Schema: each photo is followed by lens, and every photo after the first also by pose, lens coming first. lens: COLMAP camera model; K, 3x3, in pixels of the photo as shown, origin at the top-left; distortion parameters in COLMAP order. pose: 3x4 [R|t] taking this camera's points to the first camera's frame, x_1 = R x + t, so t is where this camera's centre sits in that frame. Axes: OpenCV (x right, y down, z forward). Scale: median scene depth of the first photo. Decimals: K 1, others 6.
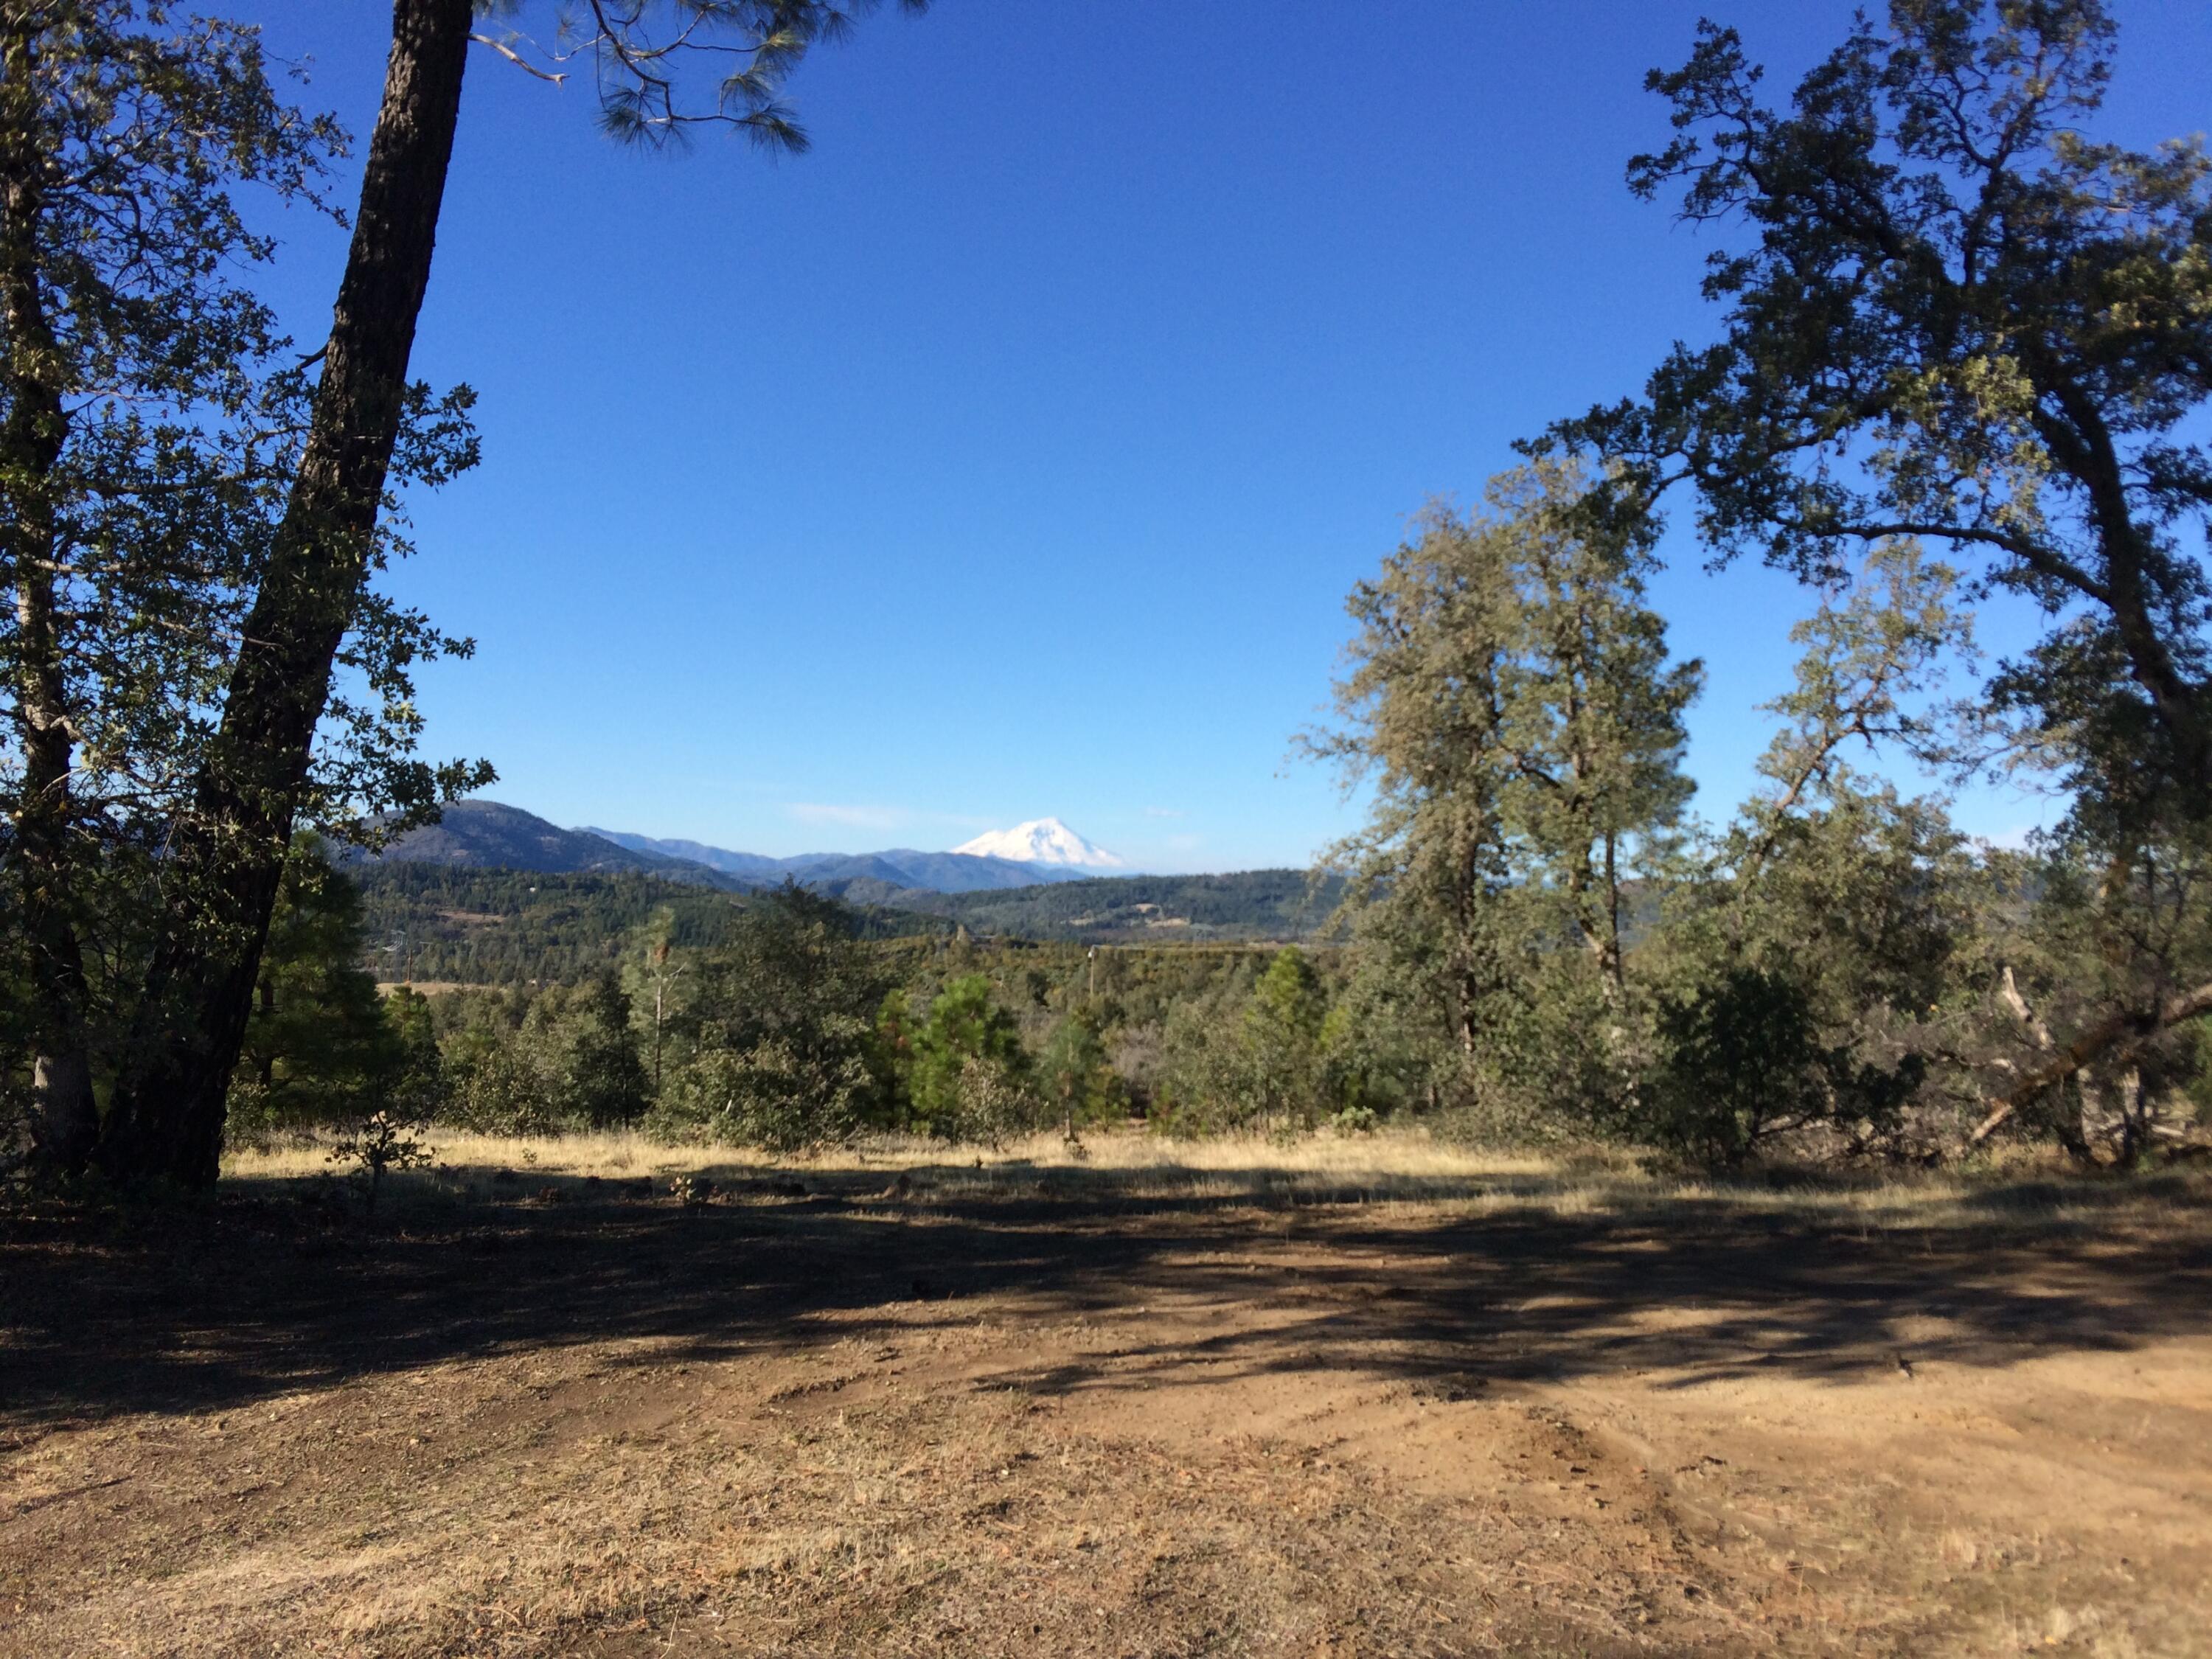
lens RADIAL K [[1814.6, 0, 1106.0], [0, 1814.6, 829.5], [0, 0, 1]] dist [-0.005021, -0.012003]
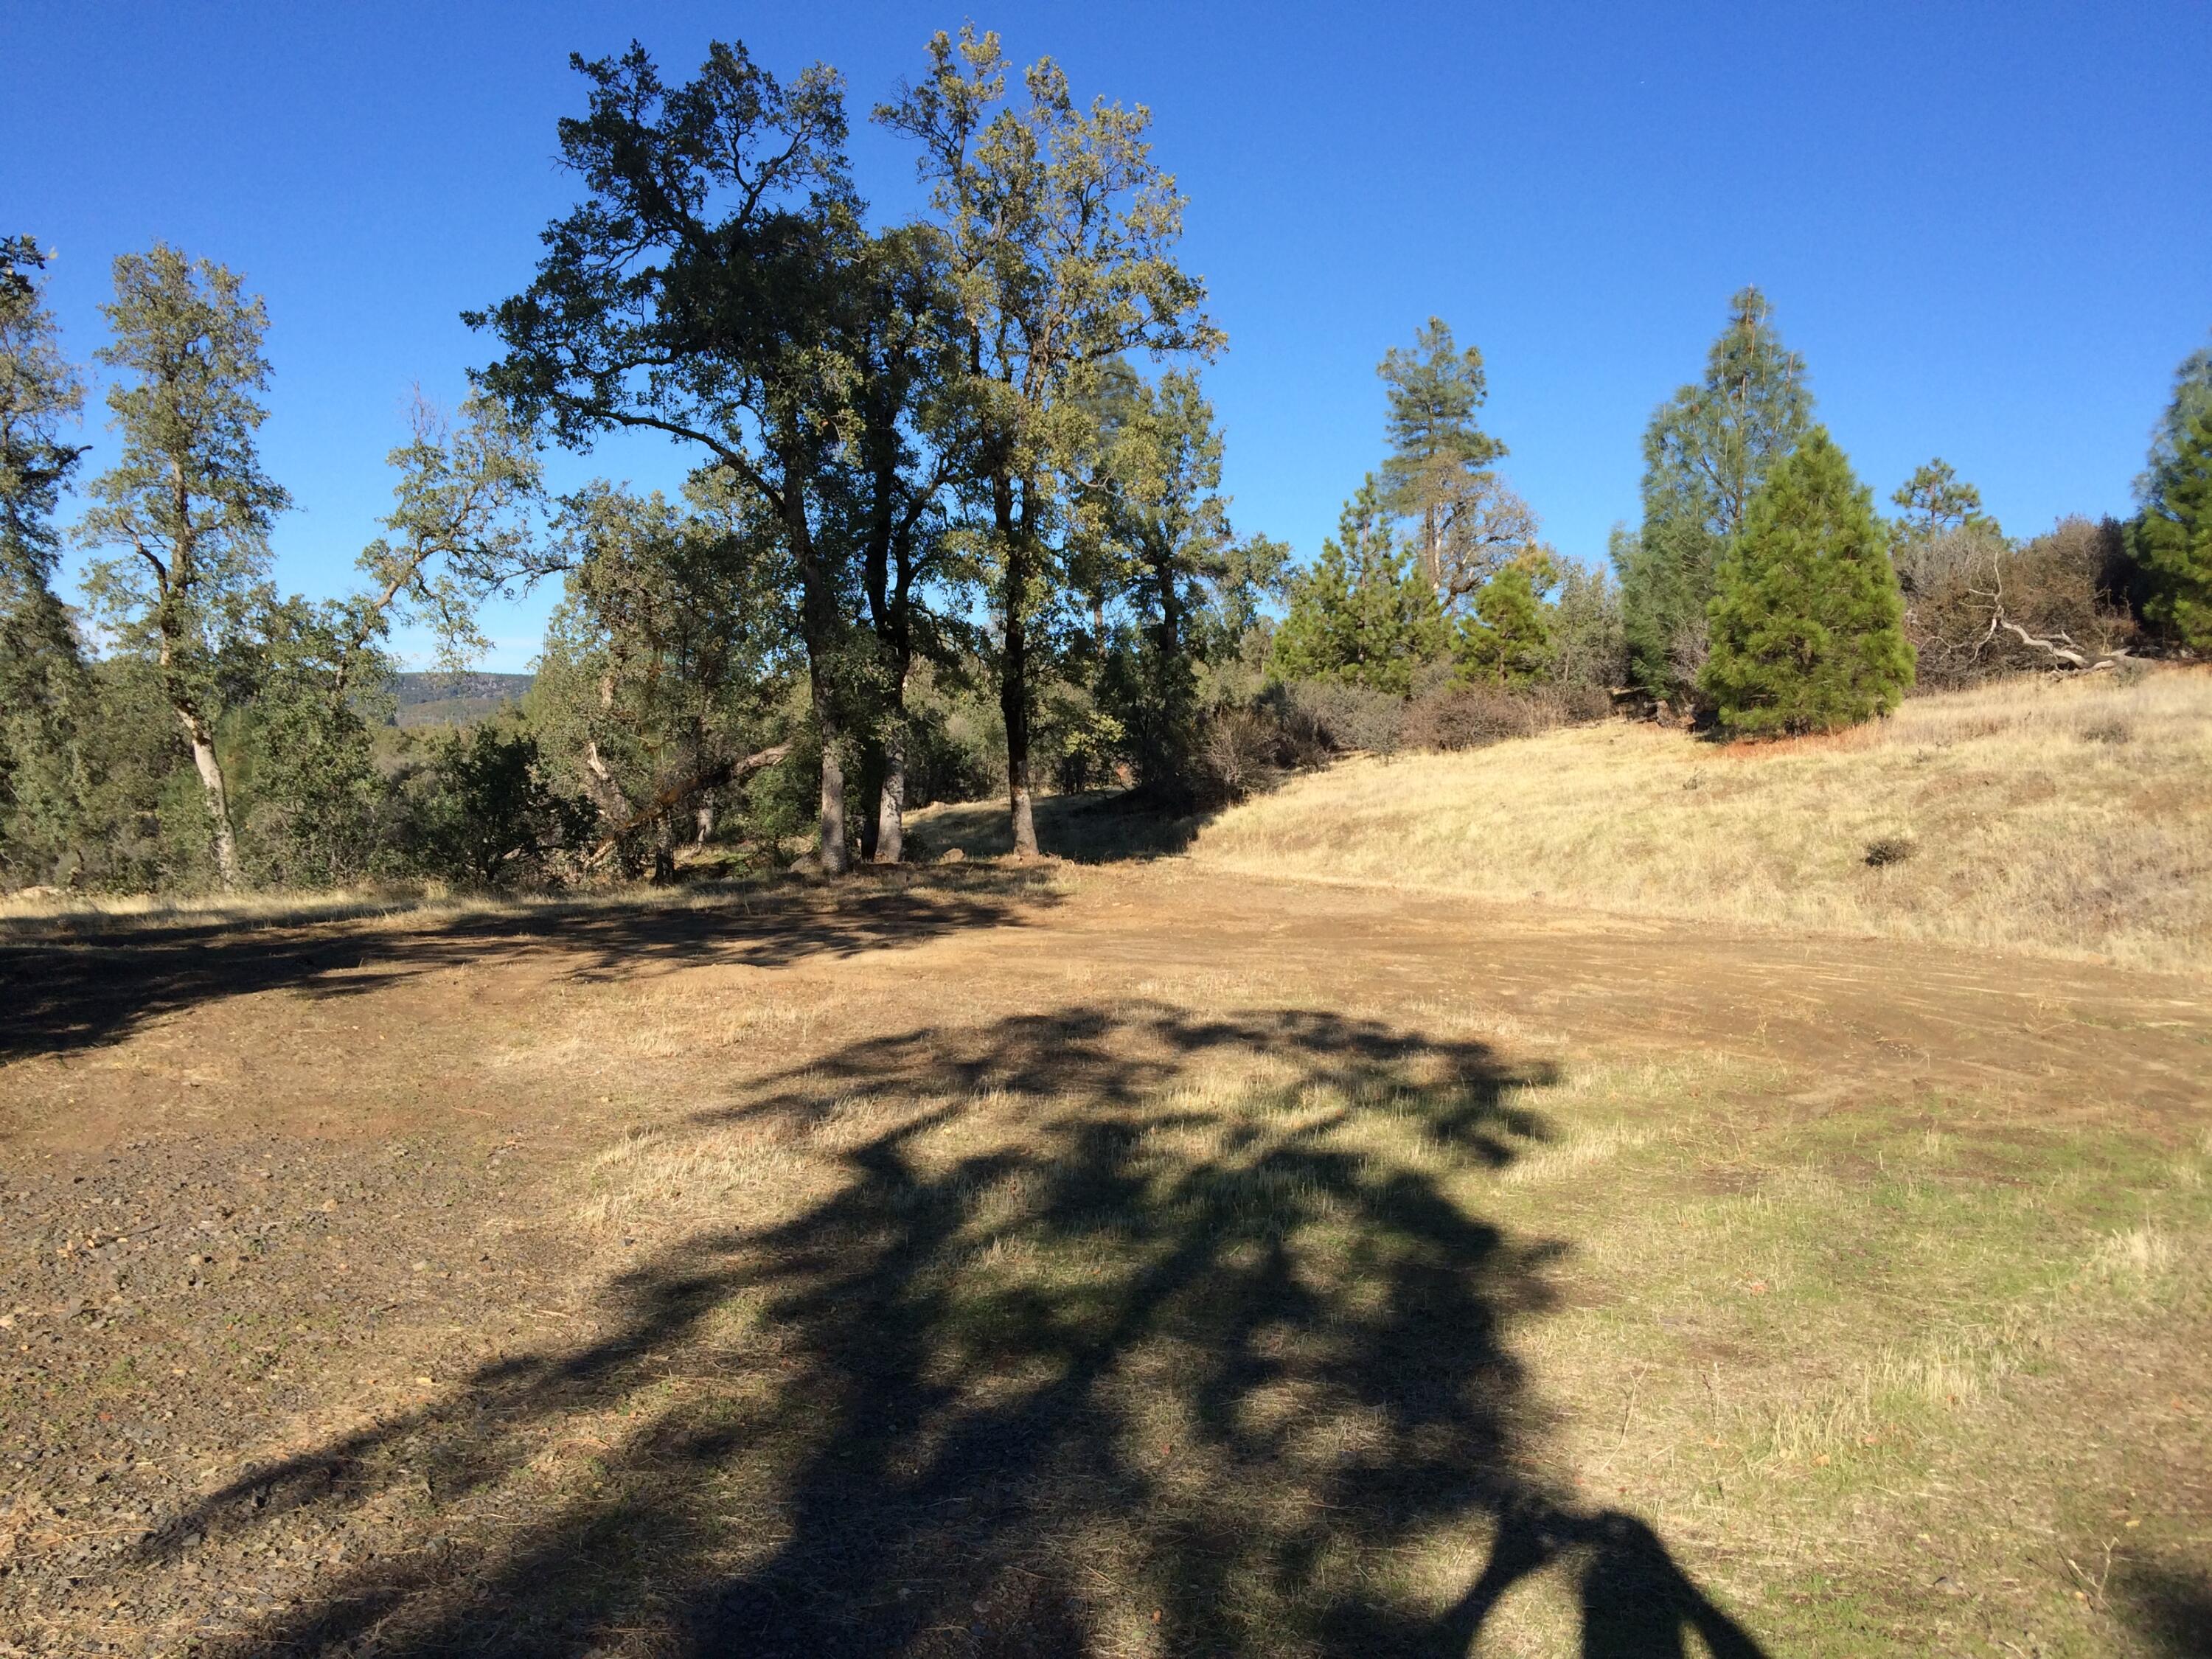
lens RADIAL K [[1814.6, 0, 1106.0], [0, 1814.6, 829.5], [0, 0, 1]] dist [-0.005021, -0.012003]
pose [[0.571778, -0.023286, 0.820078, -0.456108], [-0.070065, 0.994559, 0.077092, 0.011235], [-0.817411, -0.101538, 0.567035, -0.095514]]
